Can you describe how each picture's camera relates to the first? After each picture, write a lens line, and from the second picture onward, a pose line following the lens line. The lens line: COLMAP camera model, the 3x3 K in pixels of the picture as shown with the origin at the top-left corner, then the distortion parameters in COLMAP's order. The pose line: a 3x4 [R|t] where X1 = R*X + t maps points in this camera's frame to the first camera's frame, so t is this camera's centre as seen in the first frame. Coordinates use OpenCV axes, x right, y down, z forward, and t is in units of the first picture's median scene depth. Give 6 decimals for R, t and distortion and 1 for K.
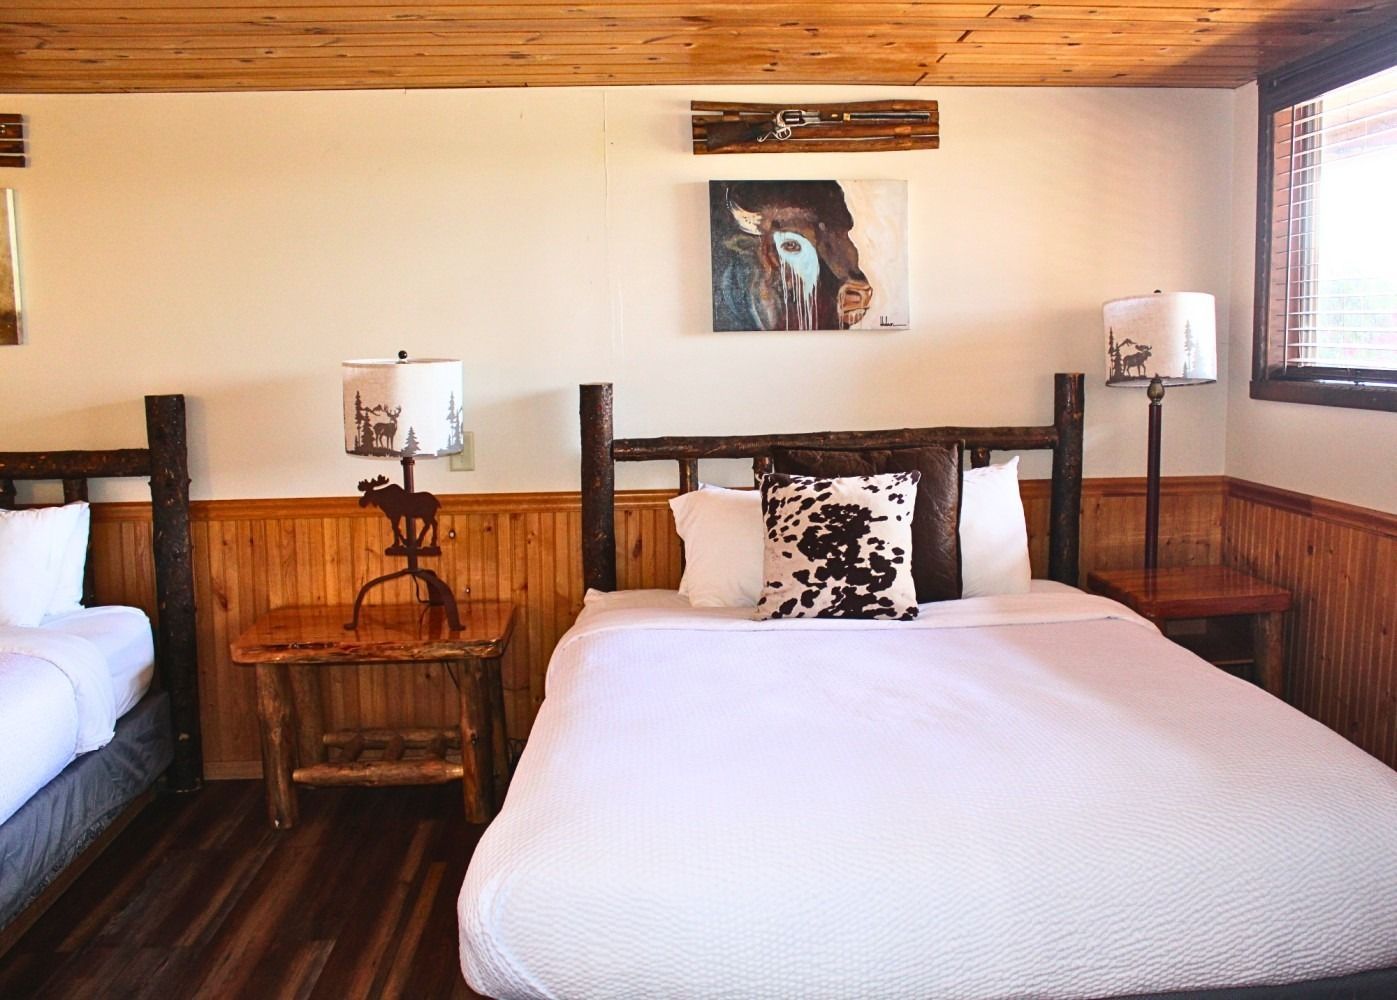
lens RADIAL K [[1236.0, 0, 698.5], [0, 1236.0, 500.0], [0, 0, 1]] dist [-0.062251, 0.007200]
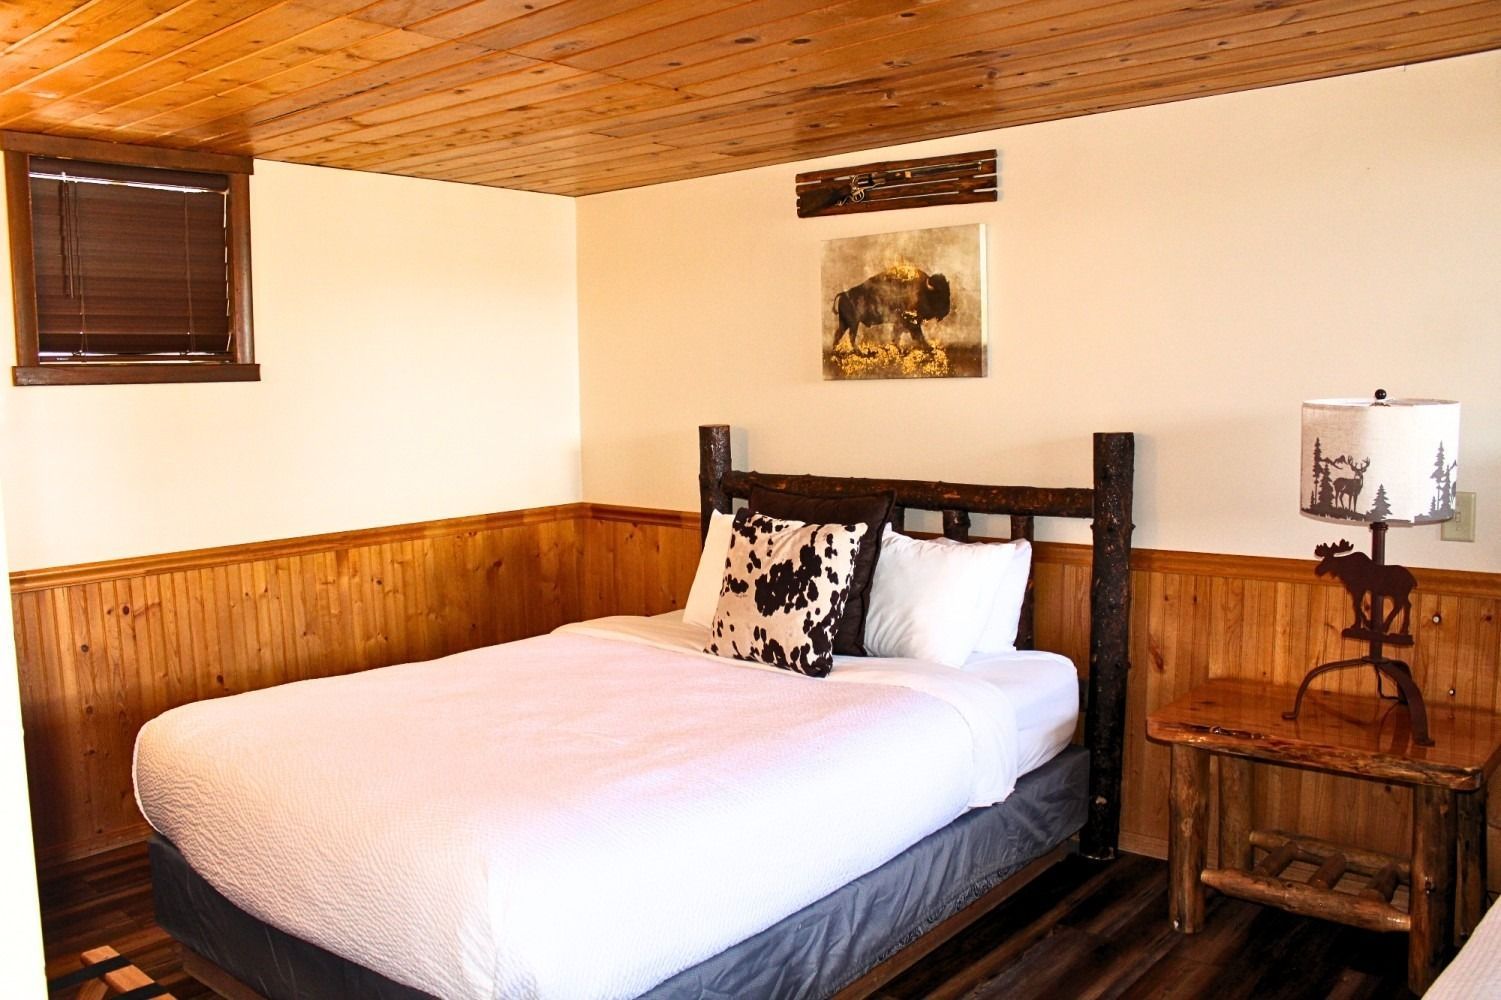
lens RADIAL K [[1228.7, 0, 750.5], [0, 1228.7, 500.0], [0, 0, 1]] dist [-0.160252, 0.131694]
pose [[0.707642, 0.066091, -0.703474, 0.019055], [-0.078403, 0.996812, 0.014782, -0.027506], [0.702208, 0.044694, 0.710568, 0.156244]]
